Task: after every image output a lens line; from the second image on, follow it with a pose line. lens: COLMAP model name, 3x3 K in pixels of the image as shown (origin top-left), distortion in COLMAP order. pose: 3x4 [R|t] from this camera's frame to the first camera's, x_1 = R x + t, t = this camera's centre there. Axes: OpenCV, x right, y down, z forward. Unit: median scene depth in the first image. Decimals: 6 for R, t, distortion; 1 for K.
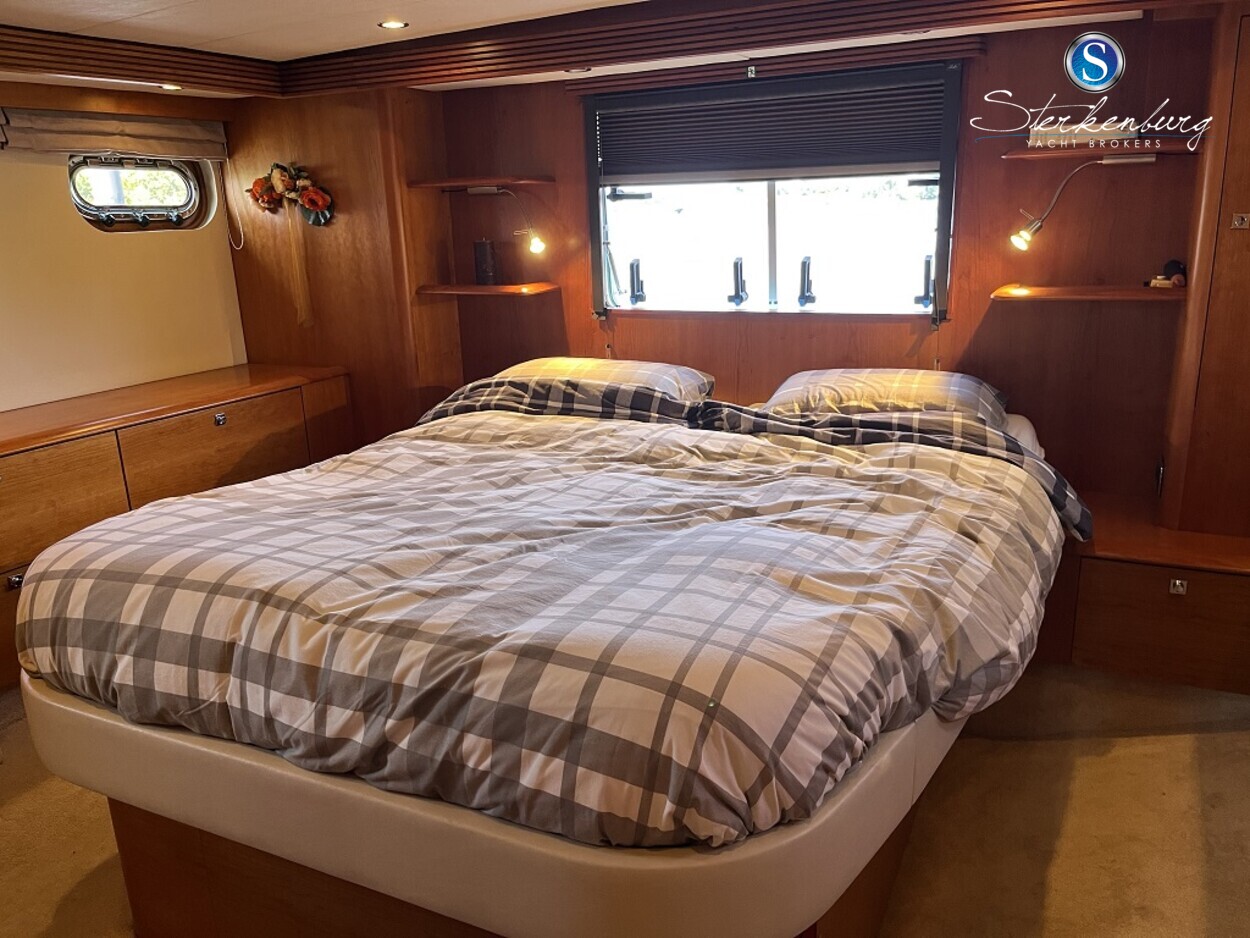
lens RADIAL K [[952.2, 0, 625.0], [0, 952.2, 469.0], [0, 0, 1]] dist [0.001754, 0.001325]
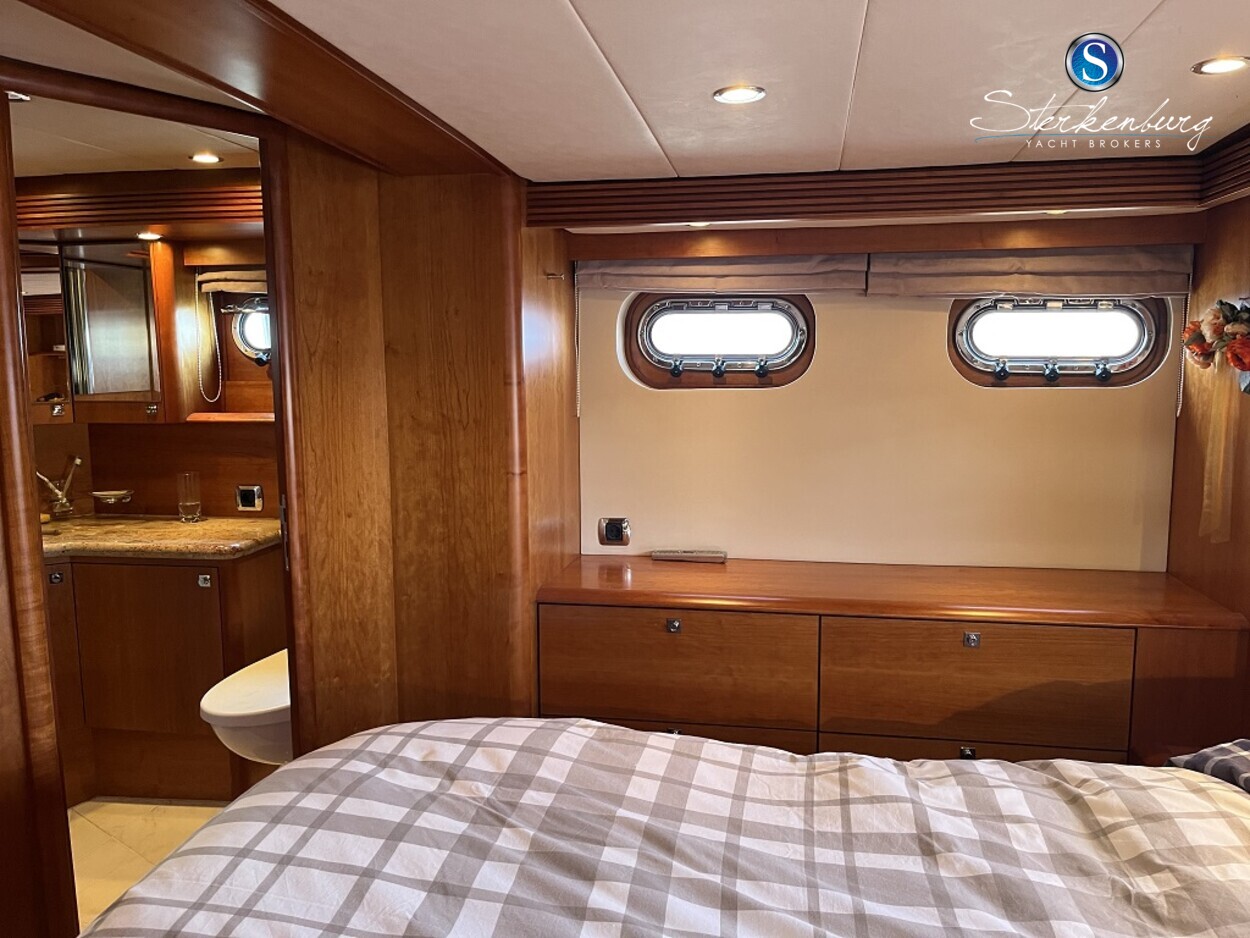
lens RADIAL K [[952.2, 0, 625.0], [0, 952.2, 469.0], [0, 0, 1]] dist [0.001754, 0.001325]
pose [[0.300347, 0.140861, -0.943372, 0.170394], [-0.259467, 0.963804, 0.061304, -0.148941], [0.917861, 0.226361, 0.326024, 0.455334]]
